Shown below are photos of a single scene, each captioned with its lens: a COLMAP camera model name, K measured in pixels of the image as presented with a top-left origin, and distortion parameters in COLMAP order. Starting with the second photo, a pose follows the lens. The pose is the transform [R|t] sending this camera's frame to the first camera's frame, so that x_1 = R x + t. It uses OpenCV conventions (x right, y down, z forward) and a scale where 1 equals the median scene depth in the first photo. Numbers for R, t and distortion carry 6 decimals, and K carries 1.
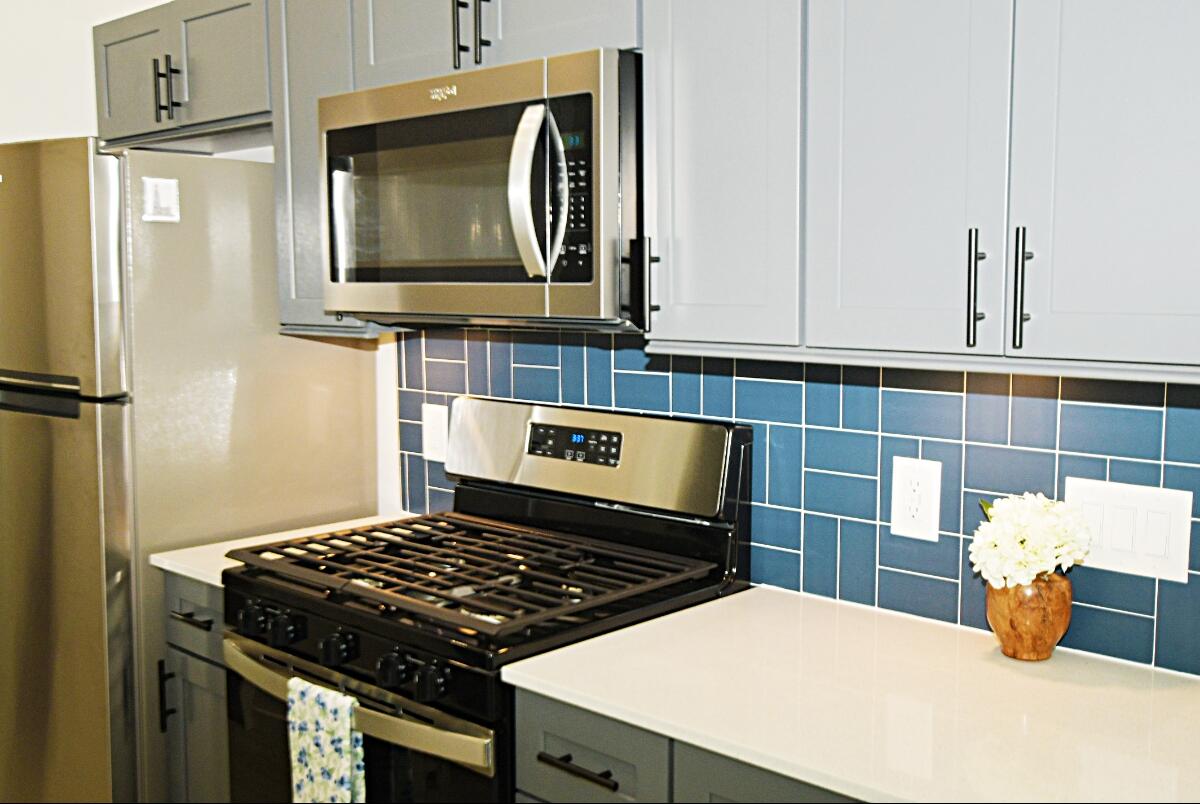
lens RADIAL K [[1260.5, 0, 600.3], [0, 1260.5, 396.9], [0, 0, 1]] dist [0.004088, 0.000000]
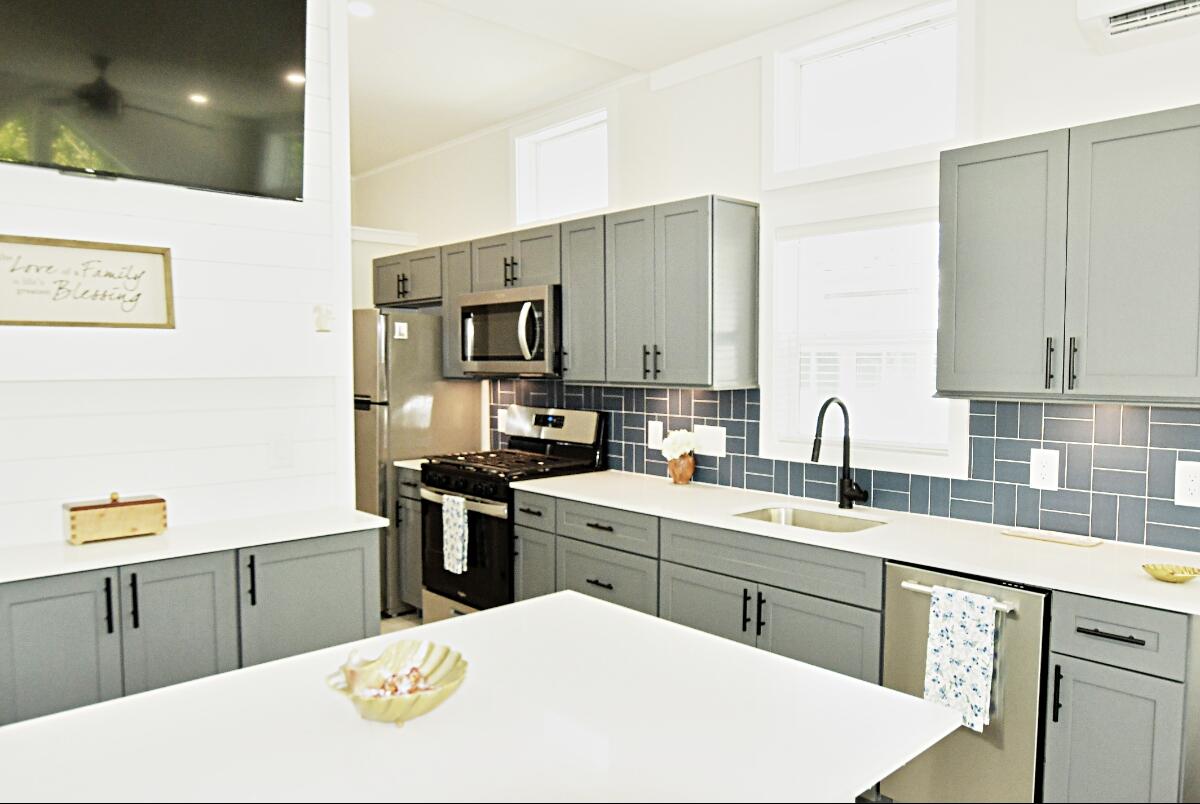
lens RADIAL K [[834.6, 0, 600.3], [0, 834.6, 403.7], [0, 0, 1]] dist [-0.013131, -0.000823]
pose [[0.997731, 0.009451, -0.066657, 0.233408], [-0.012537, 0.998861, -0.046042, 0.091554], [0.066146, 0.046773, 0.996713, -0.877051]]
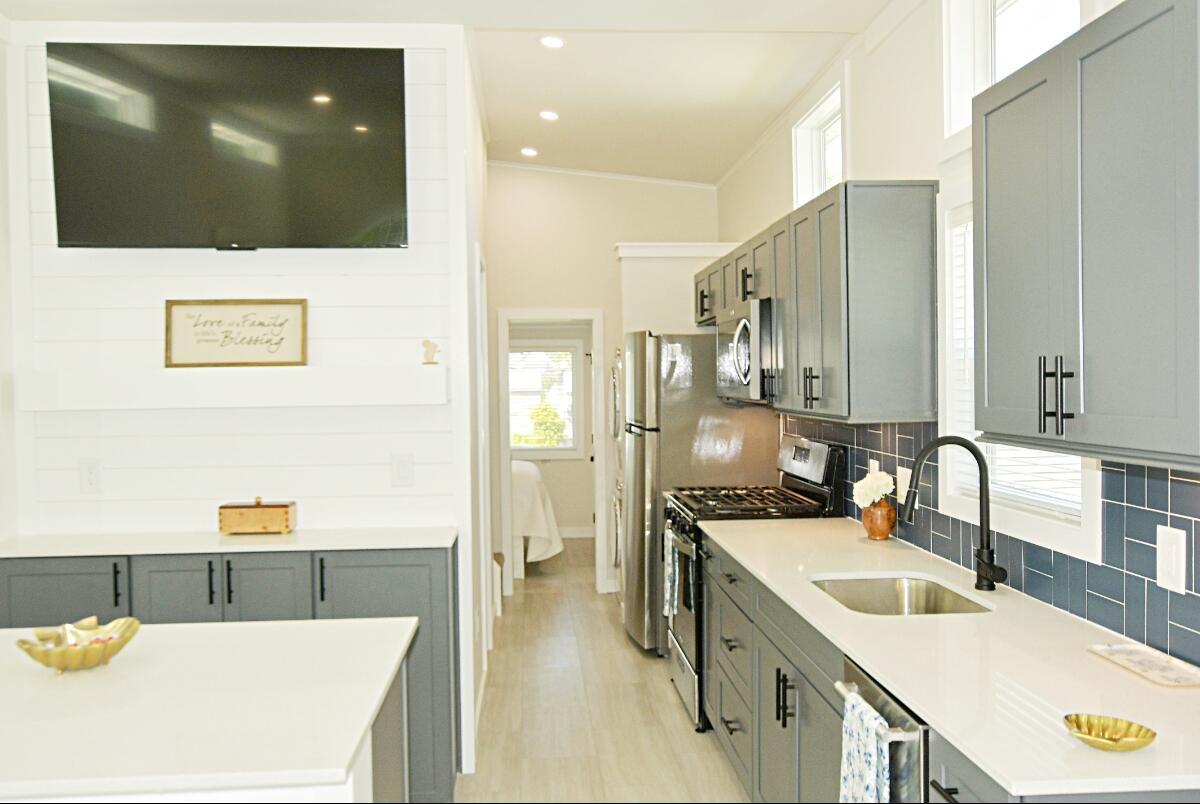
lens RADIAL K [[979.5, 0, 597.8], [0, 979.5, 405.0], [0, 0, 1]] dist [0.006695, -0.003809]
pose [[0.738713, 0.014759, -0.673859, 1.023599], [-0.058832, 0.997356, -0.042650, 0.050812], [0.671448, 0.071150, 0.737628, -0.656523]]
